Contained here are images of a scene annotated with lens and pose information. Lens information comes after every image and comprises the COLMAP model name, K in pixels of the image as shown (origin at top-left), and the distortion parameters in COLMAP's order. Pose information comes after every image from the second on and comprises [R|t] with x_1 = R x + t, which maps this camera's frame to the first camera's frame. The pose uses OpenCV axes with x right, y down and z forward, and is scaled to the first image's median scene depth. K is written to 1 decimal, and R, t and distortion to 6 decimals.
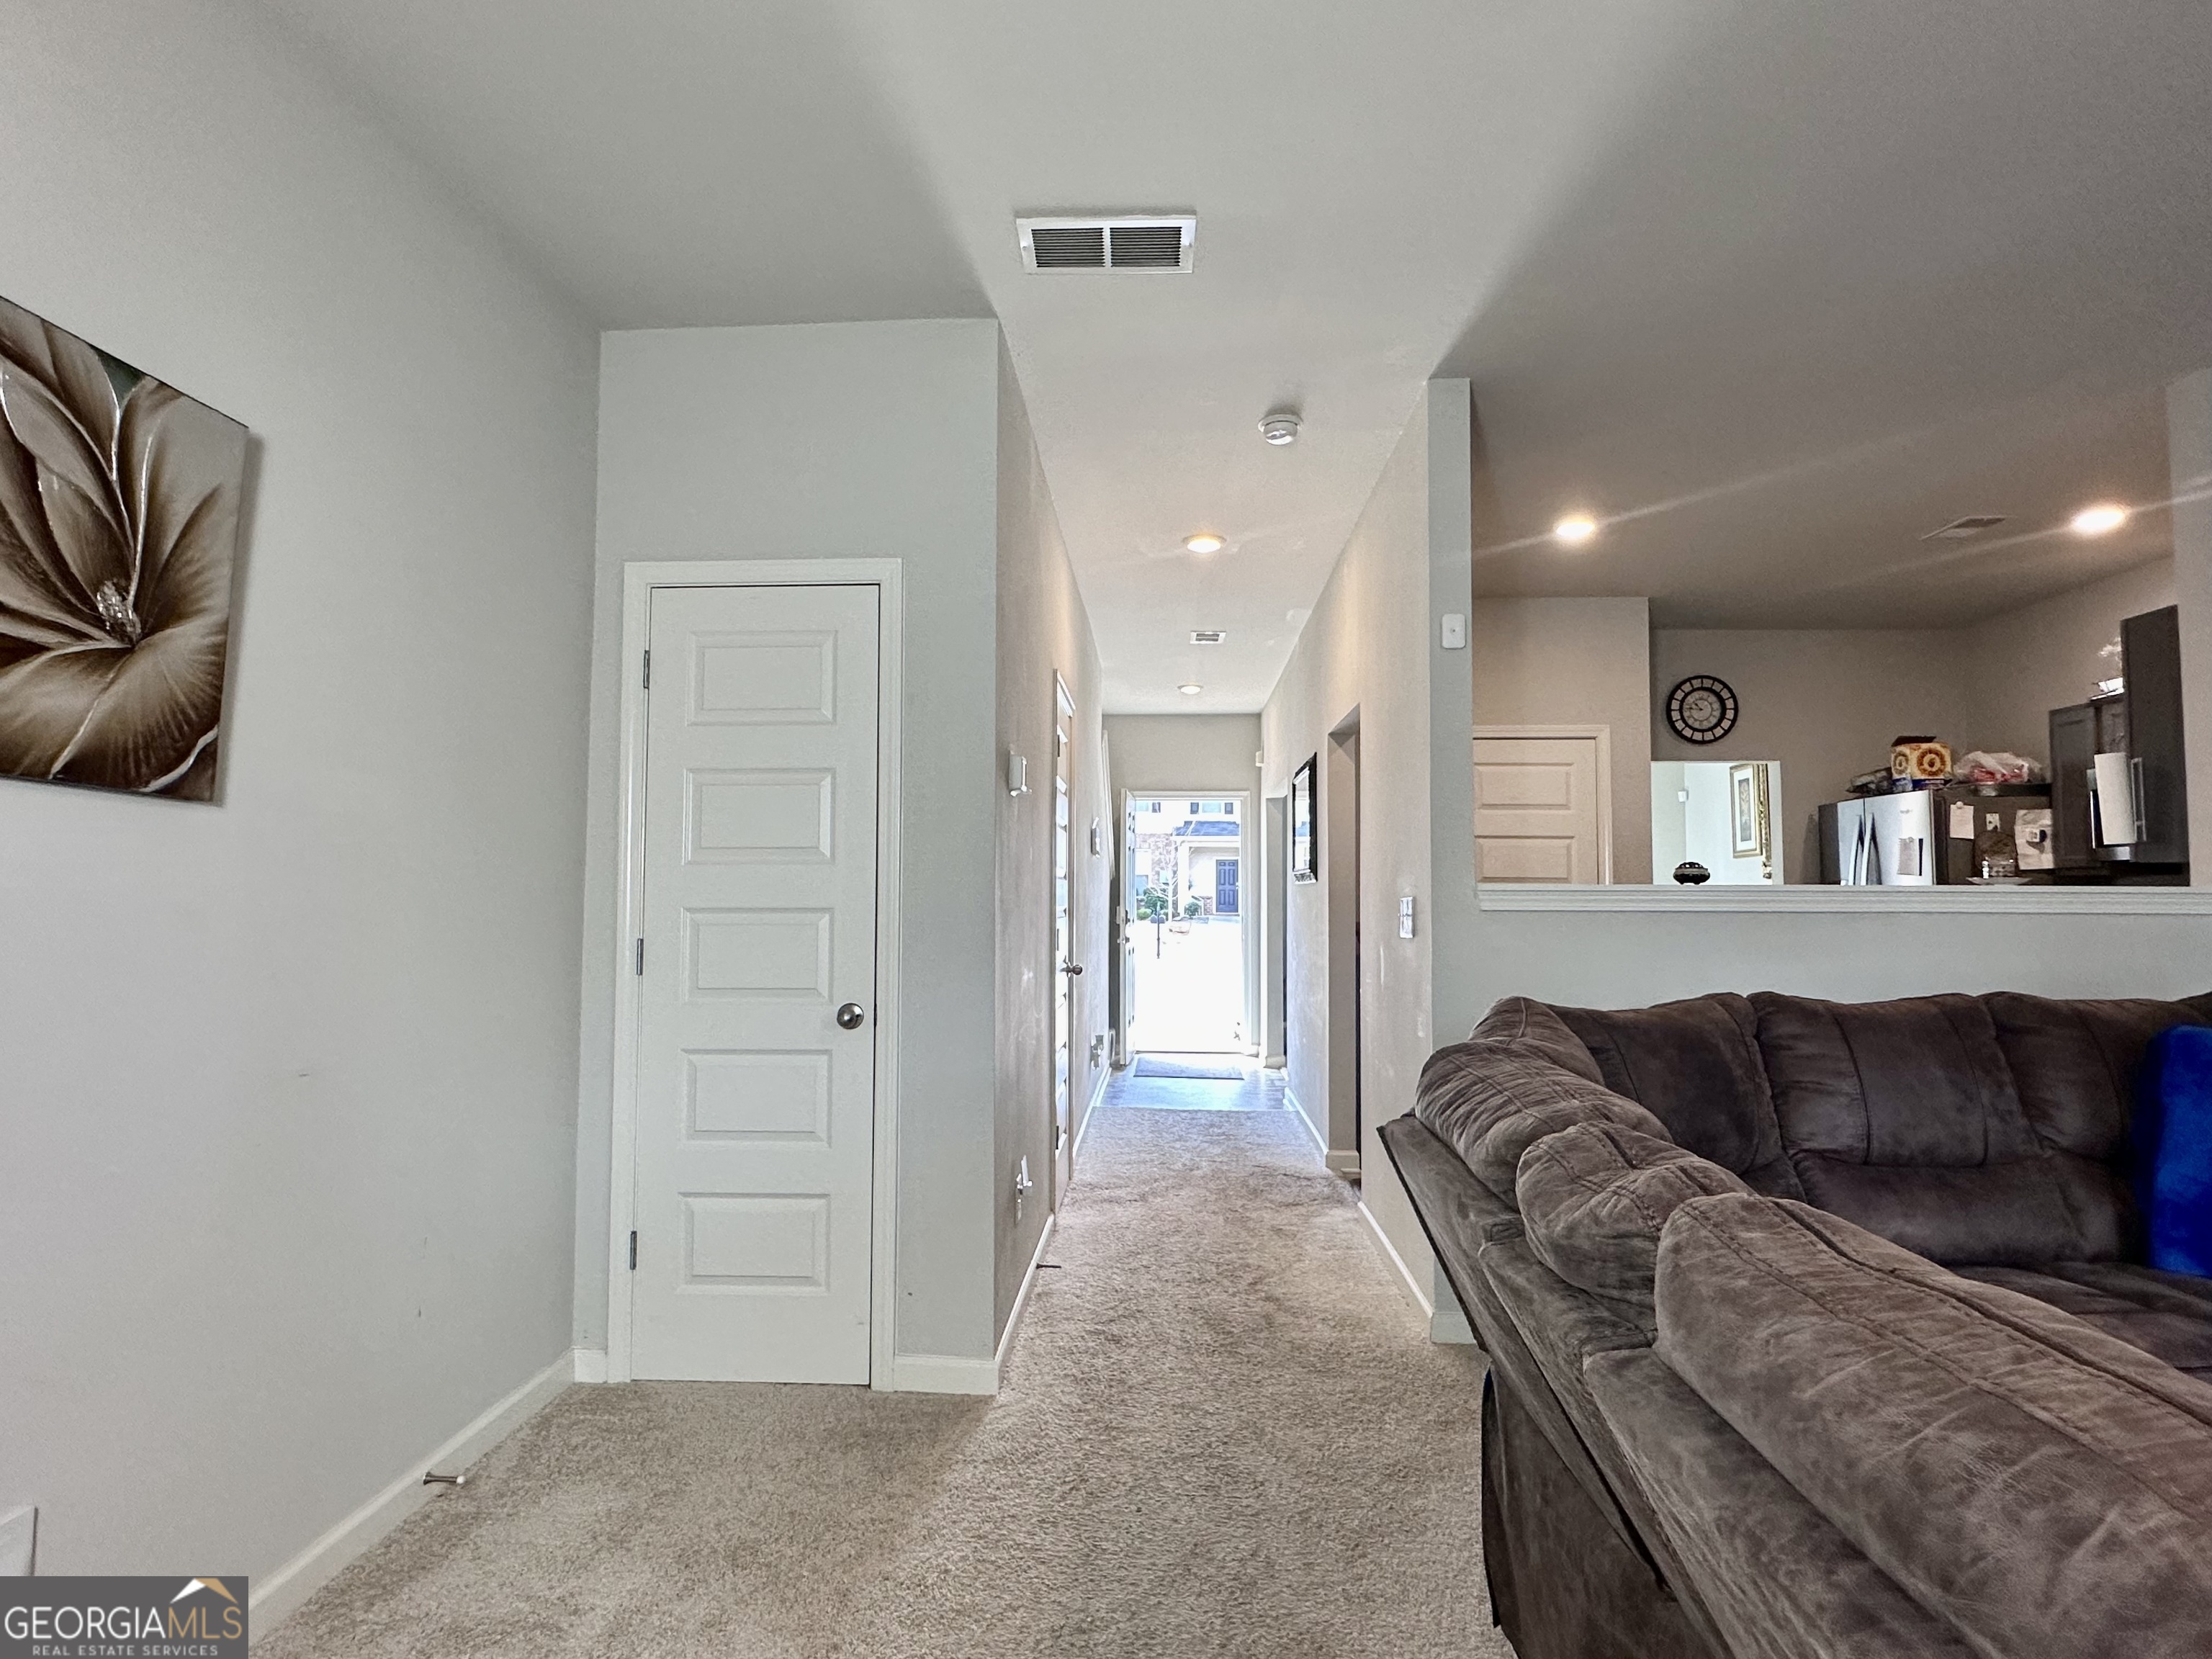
lens RADIAL K [[1156.1, 0, 1111.3], [0, 1156.1, 834.4], [0, 0, 1]] dist [-0.014209, 0.002658]
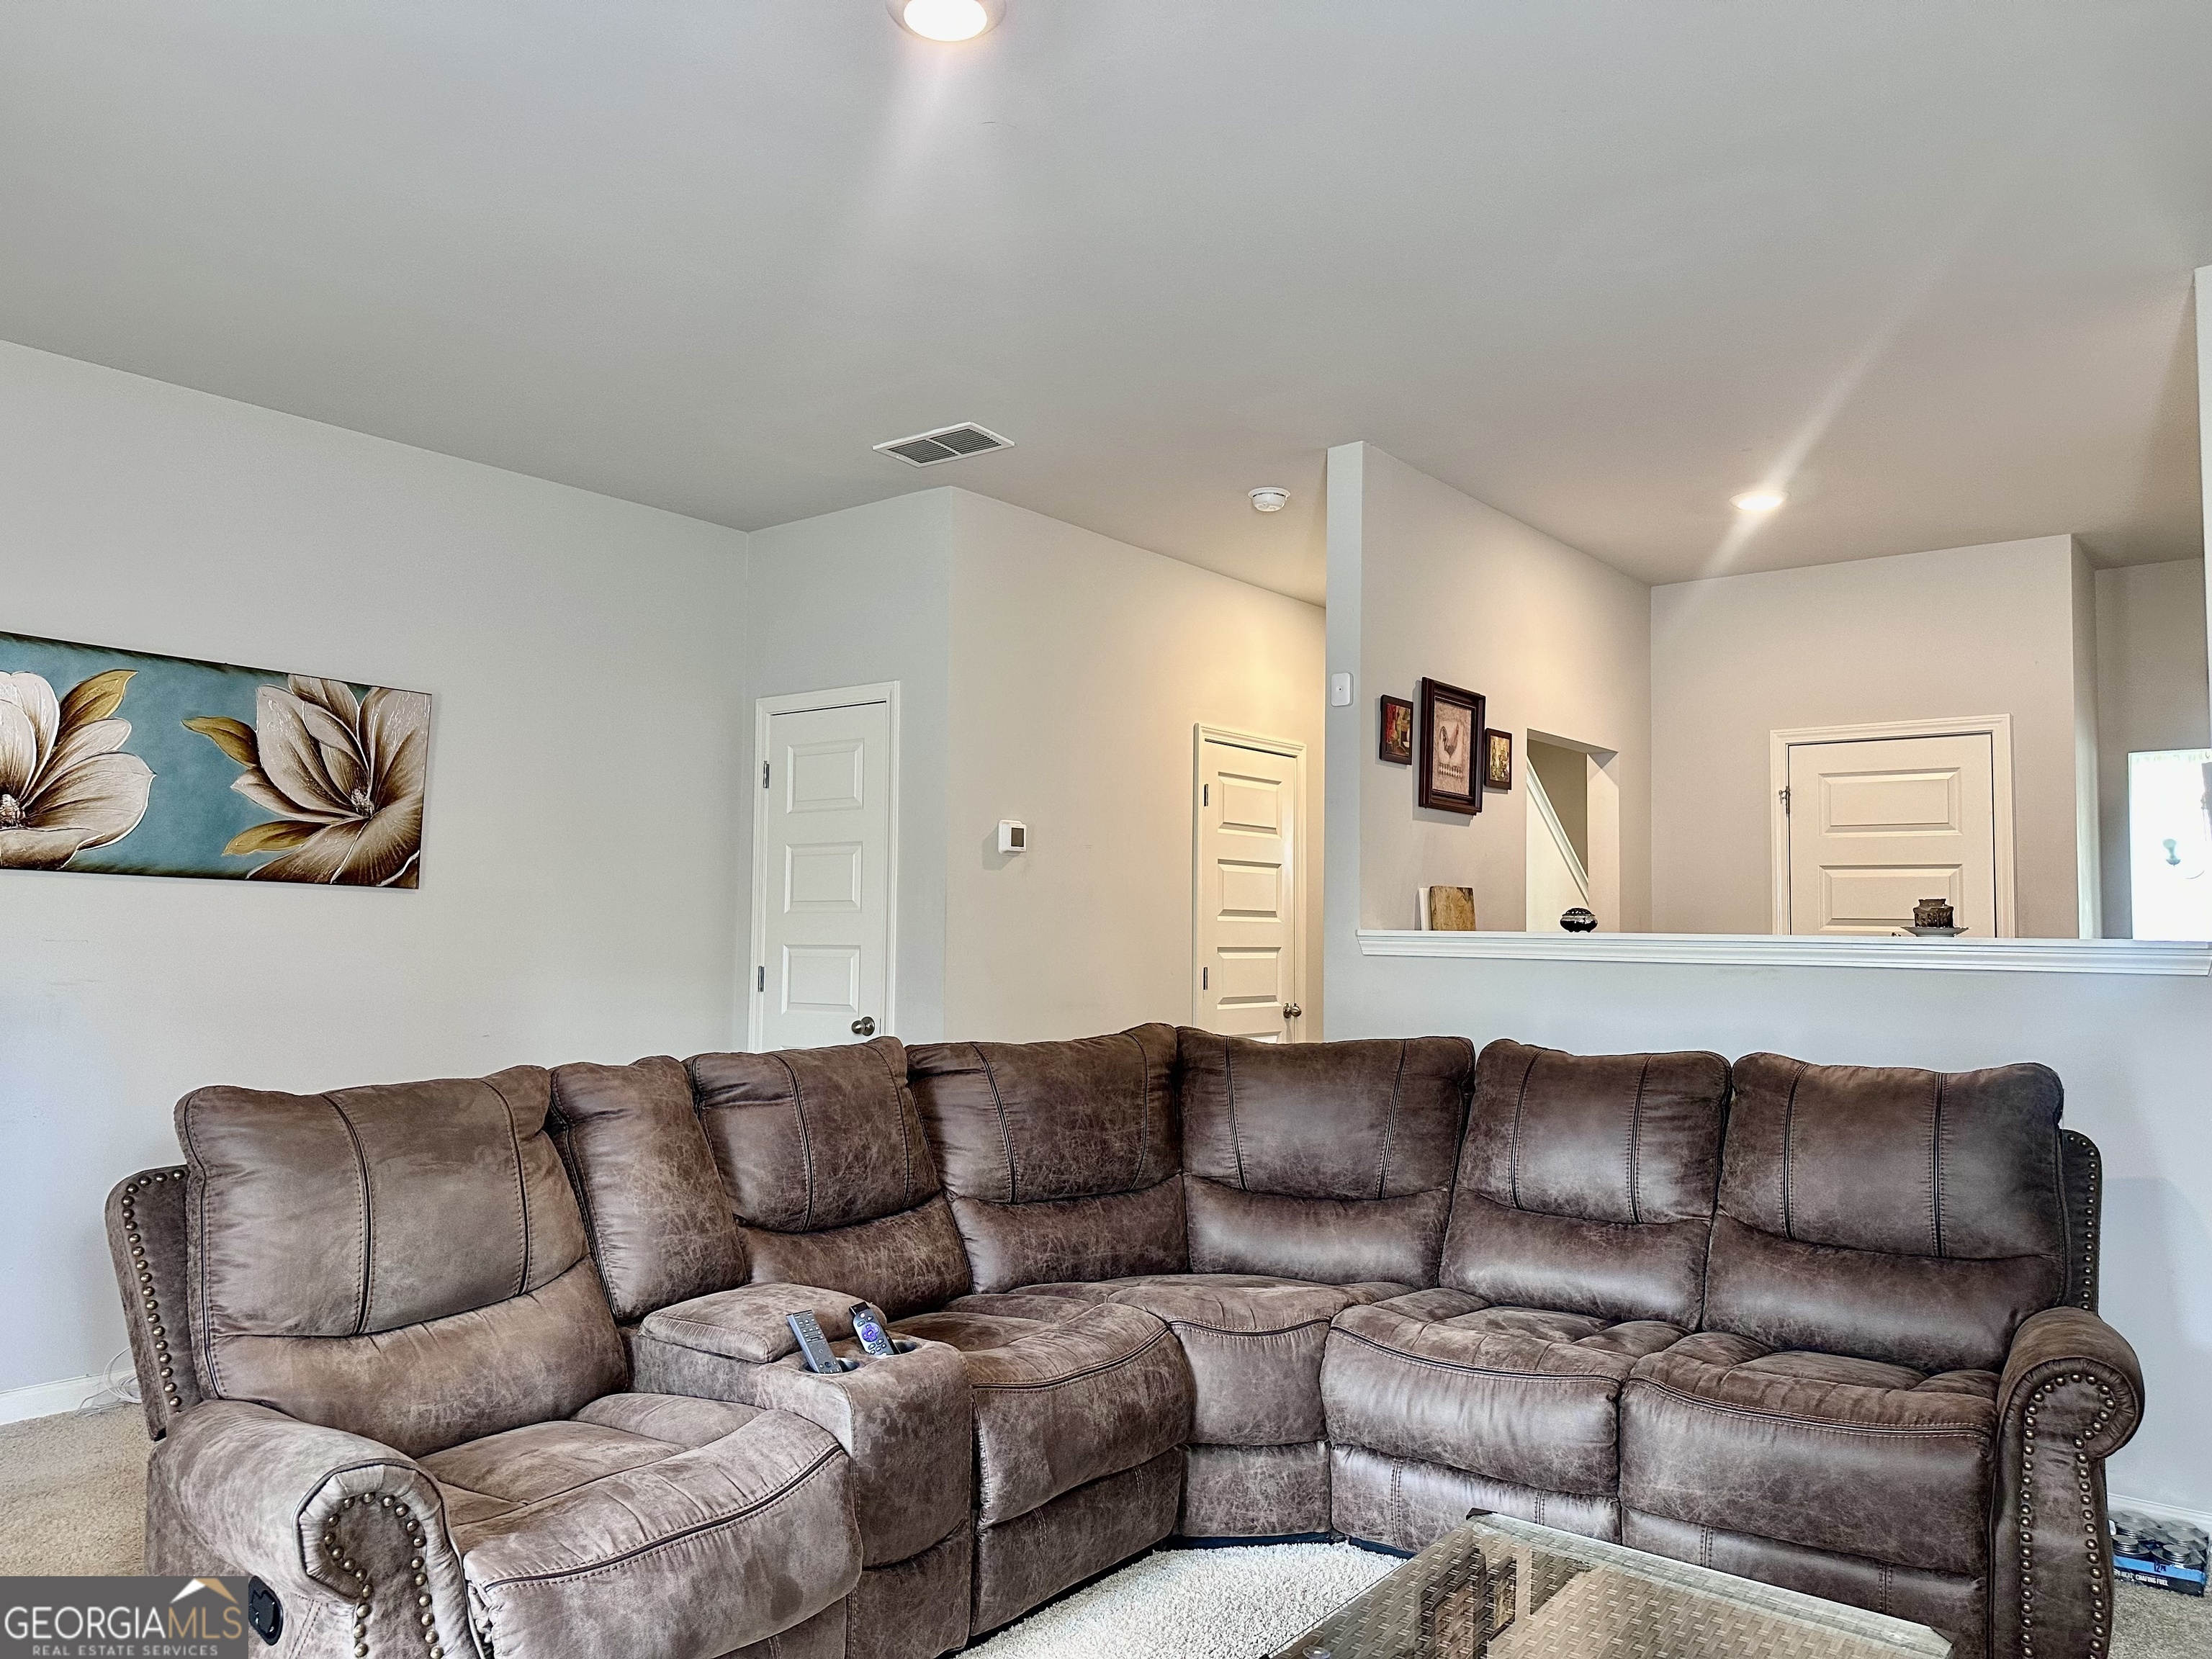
lens RADIAL K [[1537.6, 0, 1122.3], [0, 1537.6, 839.3], [0, 0, 1]] dist [-0.001171, -0.017377]
pose [[0.823191, -0.028568, -0.567046, 1.366250], [0.024762, 0.999589, -0.014412, -0.036035], [0.567225, -0.002177, 0.823560, -0.390523]]
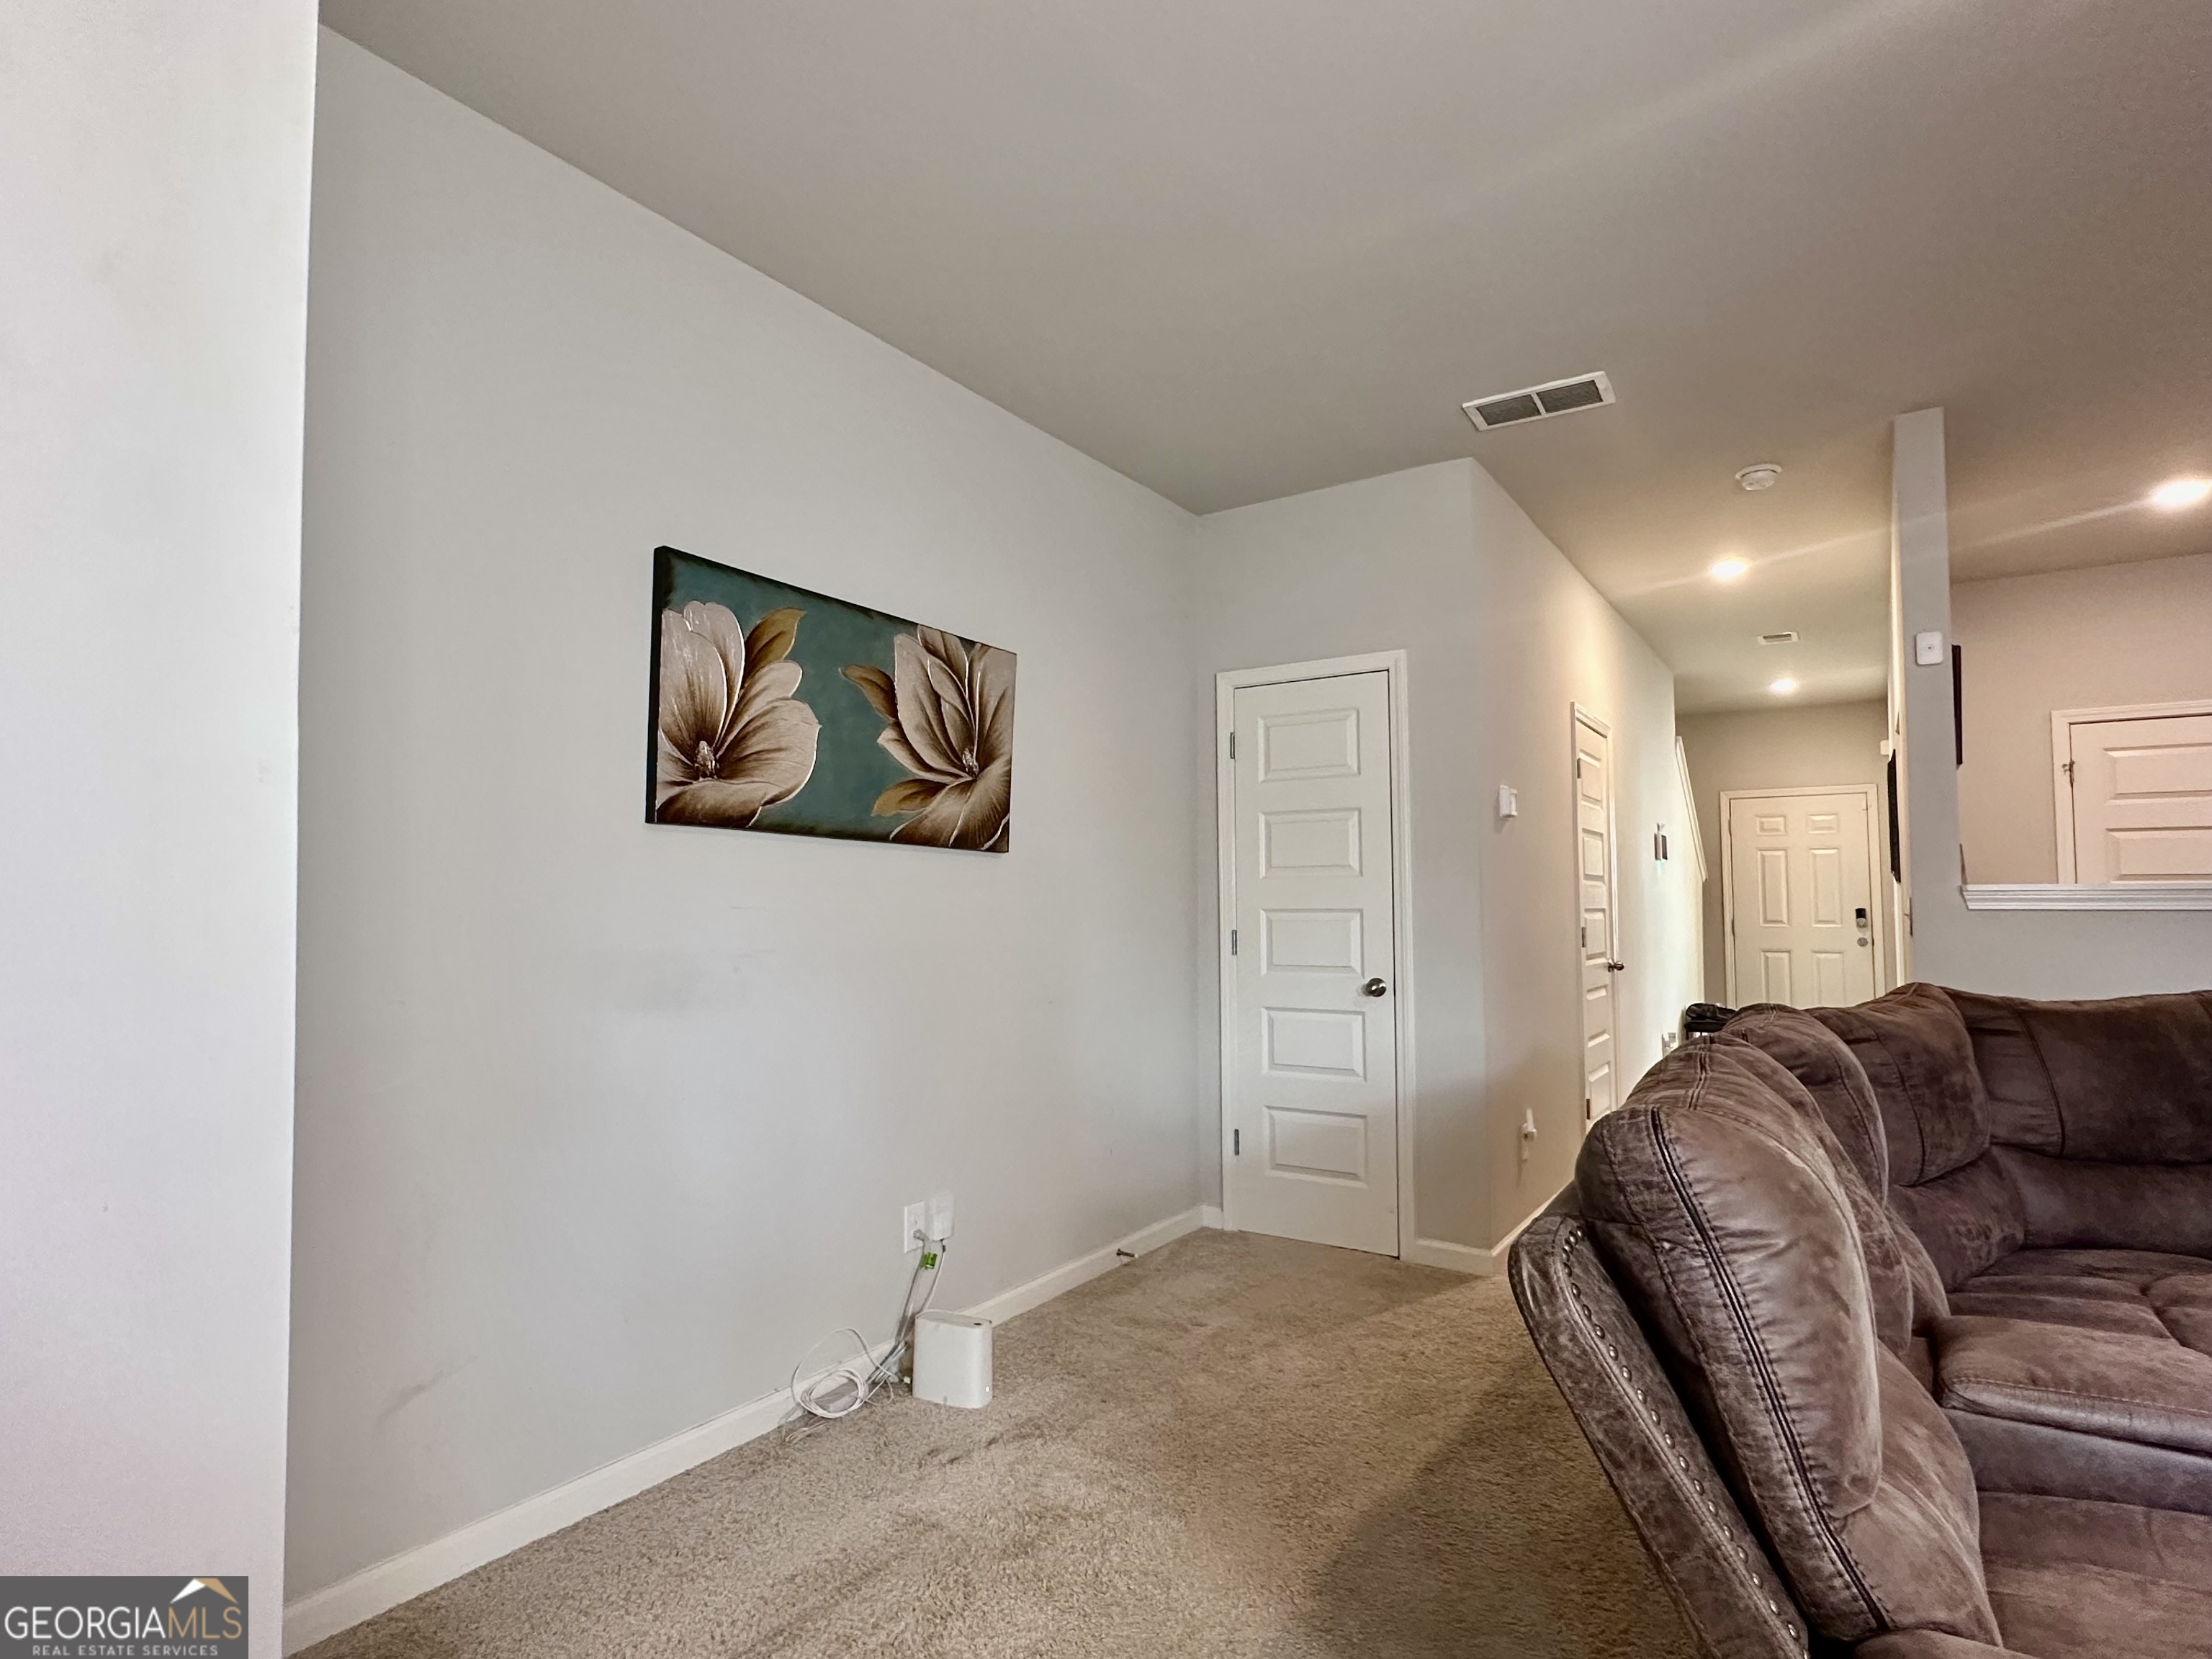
lens RADIAL K [[1156.1, 0, 1094.5], [0, 1156.1, 838.3], [0, 0, 1]] dist [-0.014209, 0.002658]
pose [[0.852912, -0.034387, -0.520921, 0.273712], [0.033498, 0.999377, -0.011124, -0.021202], [0.520979, -0.007962, 0.853532, -0.454647]]
